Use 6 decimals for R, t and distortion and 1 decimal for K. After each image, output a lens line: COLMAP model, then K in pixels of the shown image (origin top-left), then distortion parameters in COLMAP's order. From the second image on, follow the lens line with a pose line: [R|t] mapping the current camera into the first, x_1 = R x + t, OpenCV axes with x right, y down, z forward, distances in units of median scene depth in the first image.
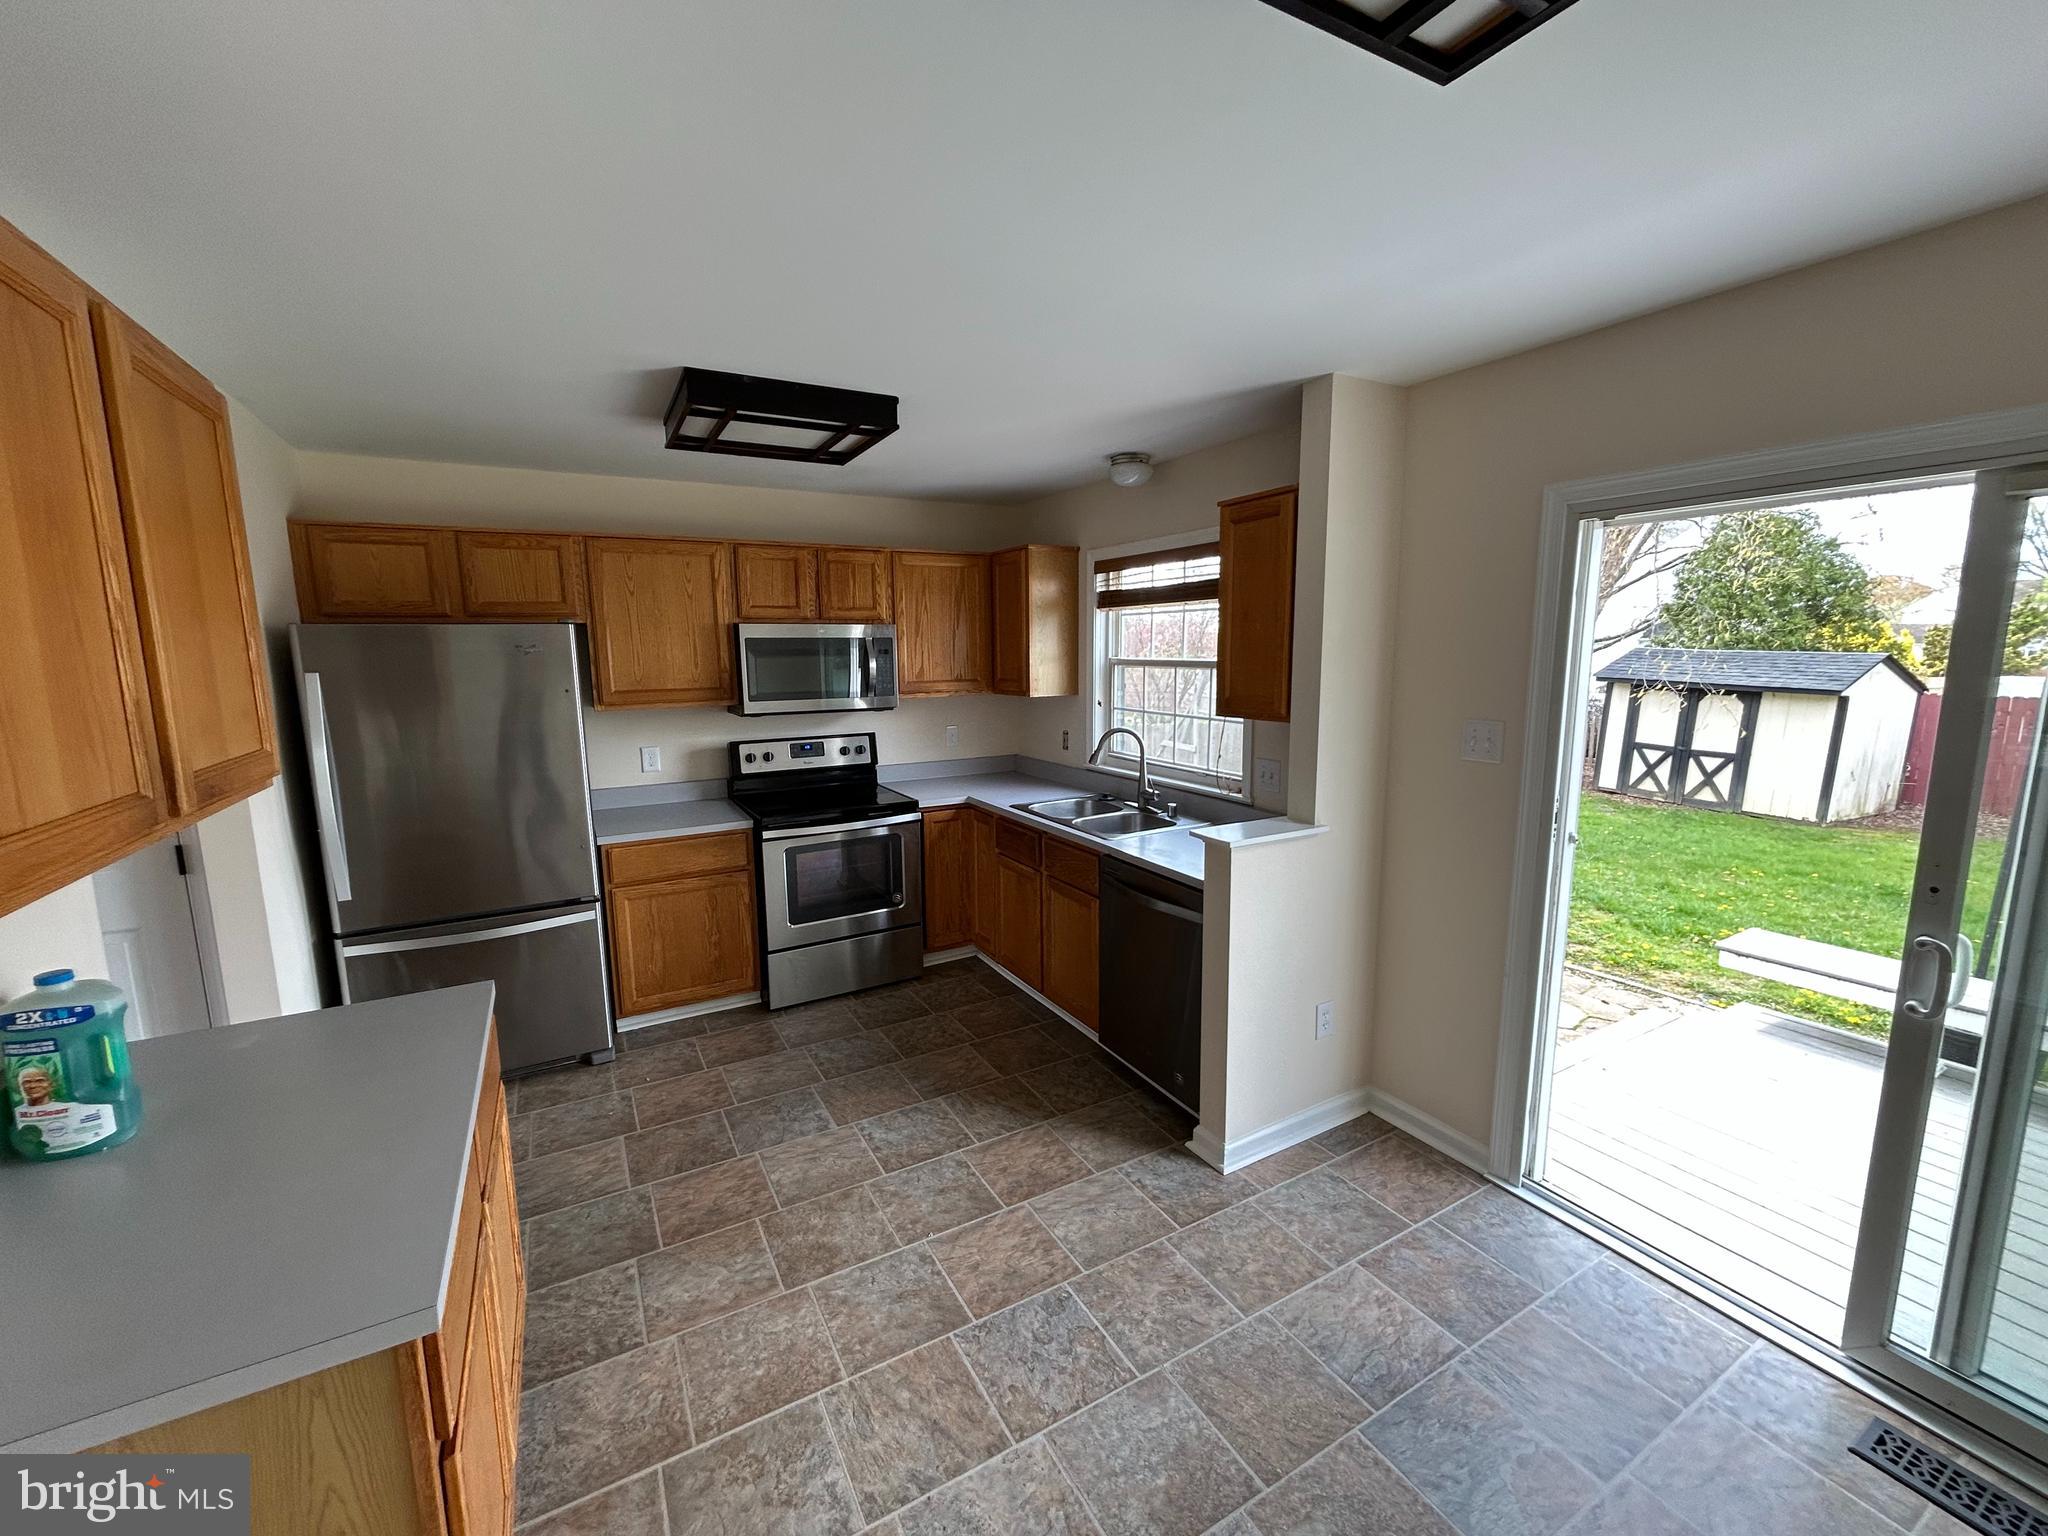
lens RADIAL K [[818.9, 0, 1025.4], [0, 818.9, 771.4], [0, 0, 1]] dist [-0.002517, 0.000341]
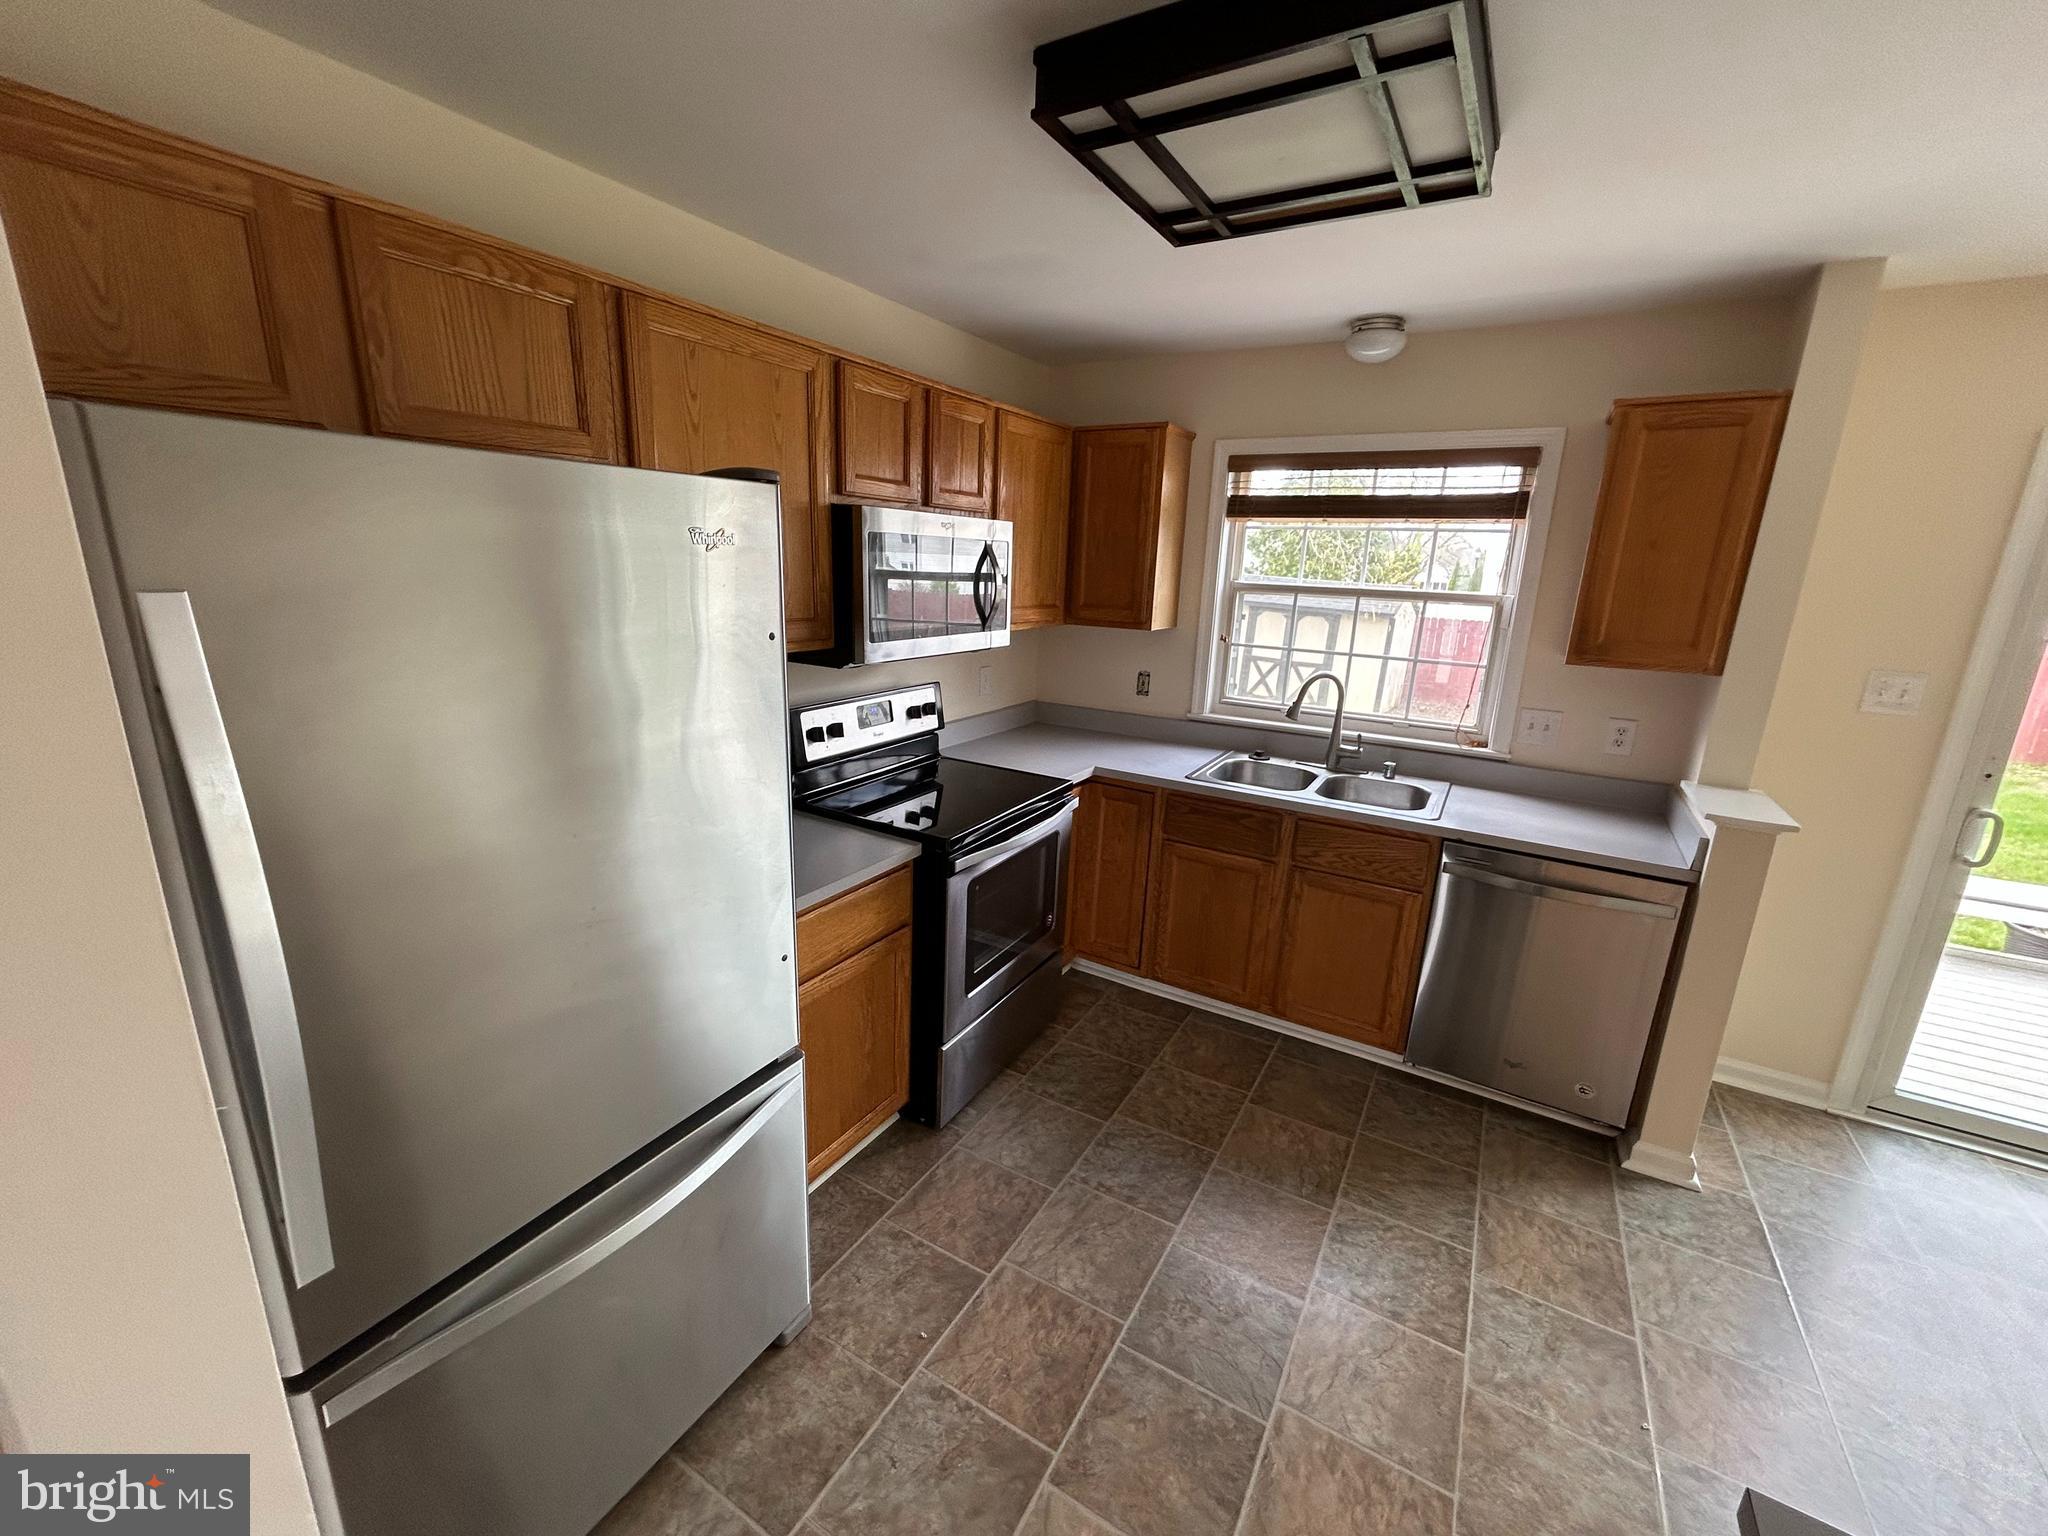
lens RADIAL K [[818.9, 0, 1014.2], [0, 818.9, 768.2], [0, 0, 1]] dist [-0.002517, 0.000341]
pose [[0.868928, -0.083047, 0.487921, -0.597597], [0.032026, 0.993191, 0.112013, -0.064439], [-0.493901, -0.081705, 0.865671, 0.477082]]
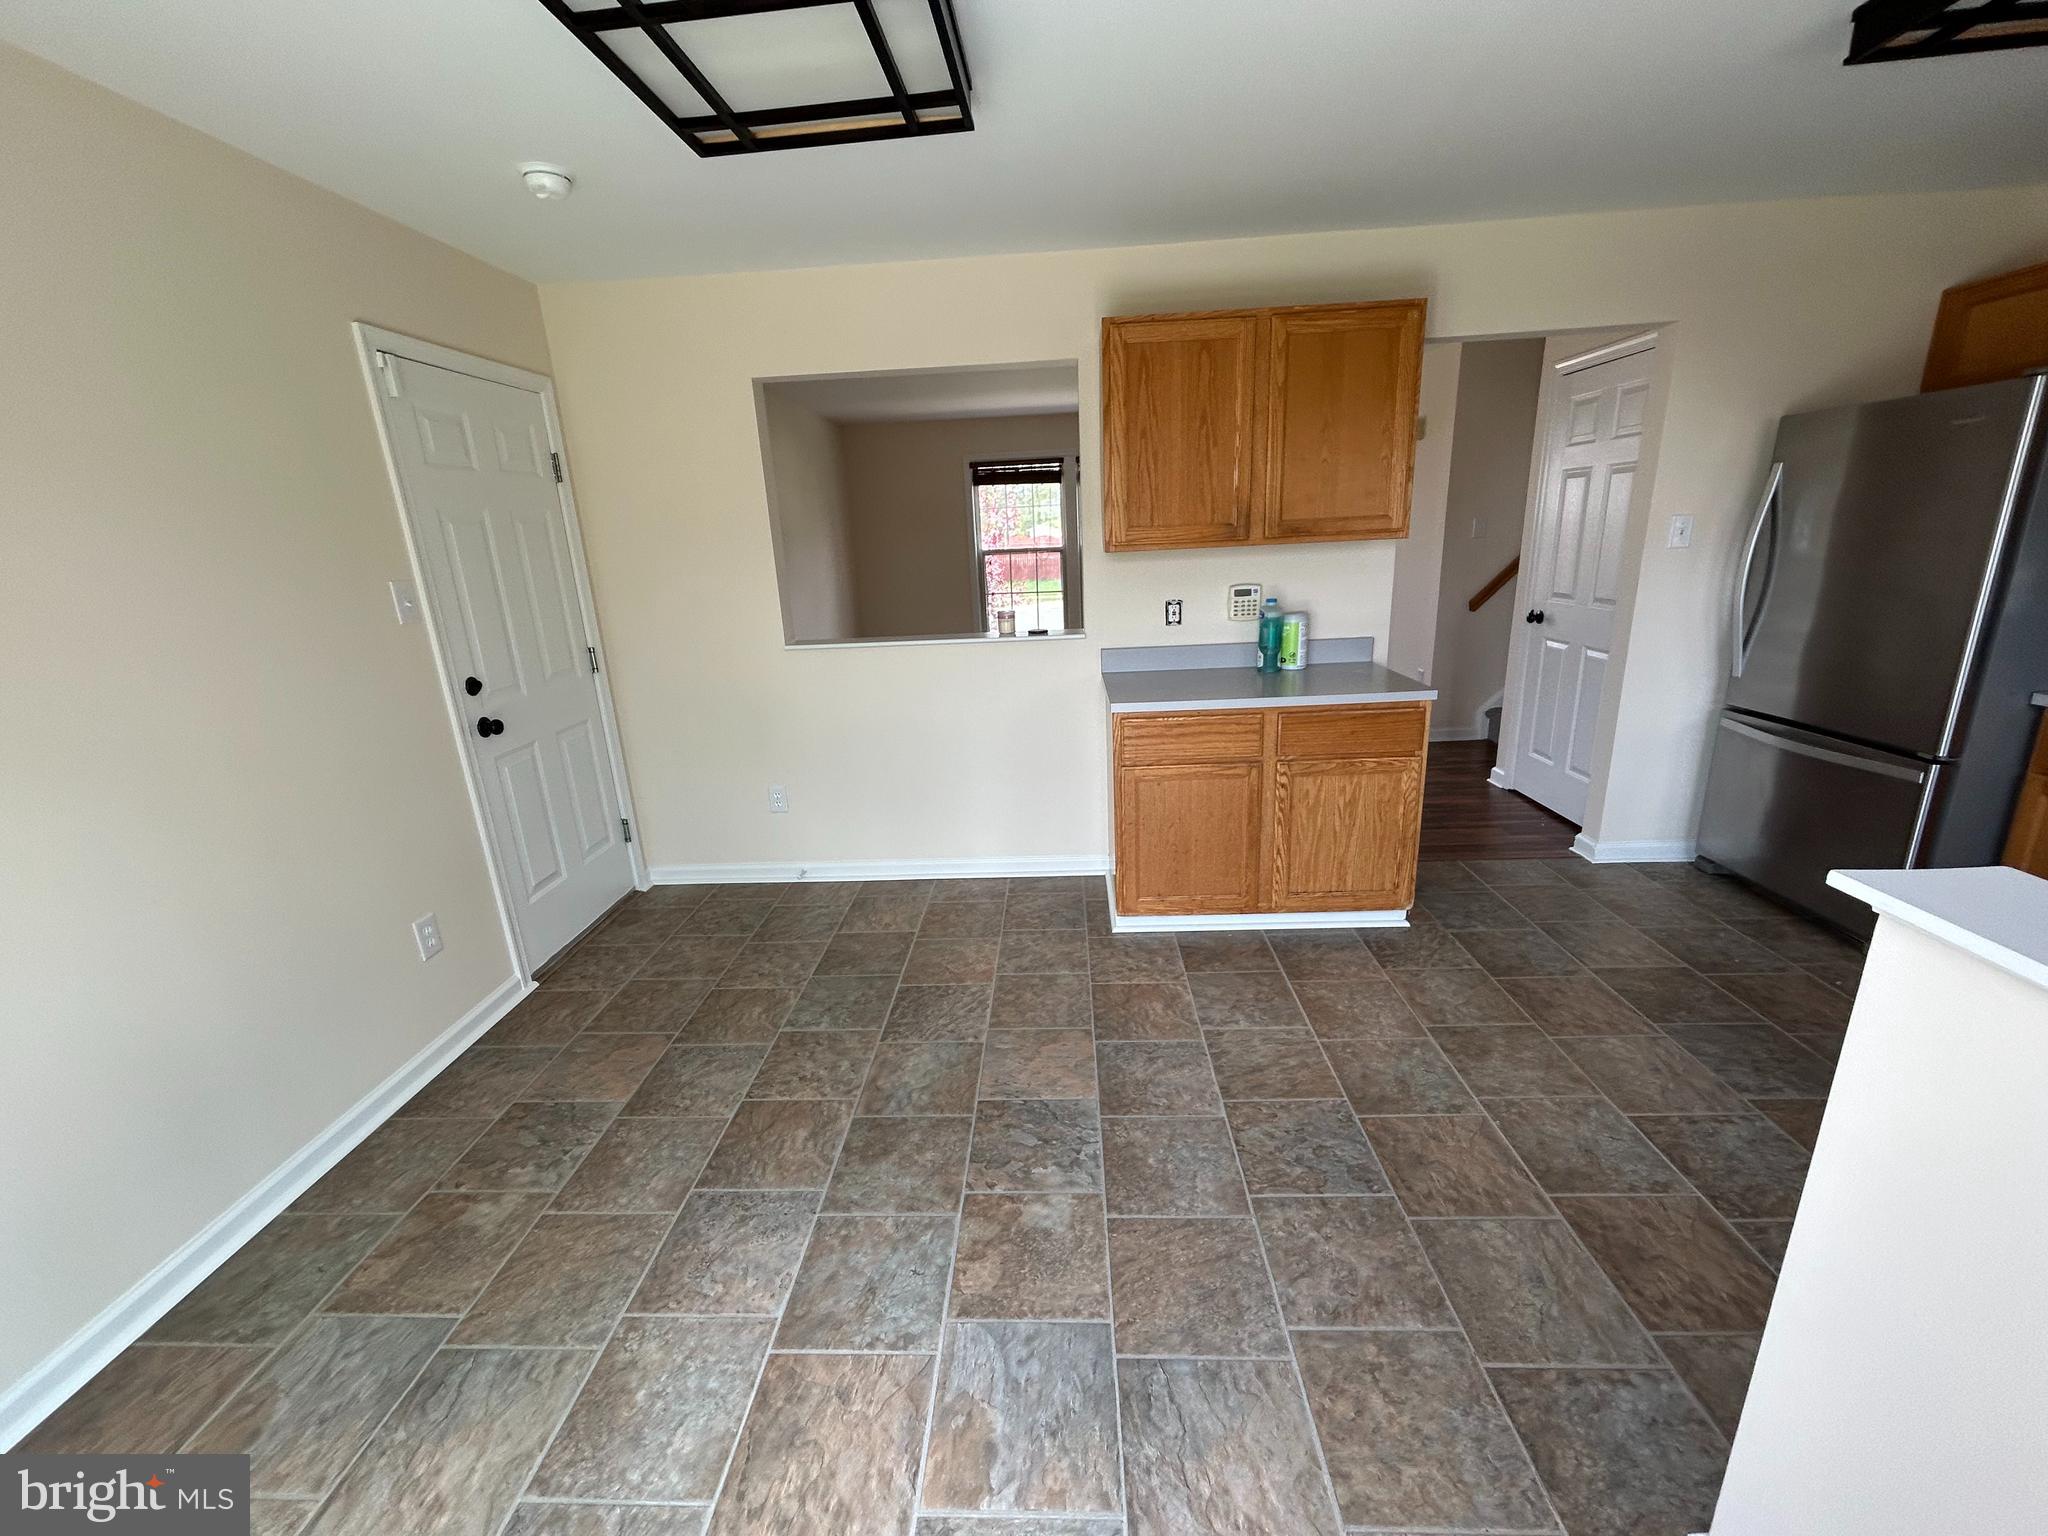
lens RADIAL K [[818.9, 0, 1022.2], [0, 818.9, 765.6], [0, 0, 1]] dist [-0.002517, 0.000341]
pose [[-0.527330, 0.269507, -0.805785, 0.527471], [-0.072841, 0.930530, 0.358900, -0.050000], [0.846533, 0.247952, -0.471065, 0.611594]]
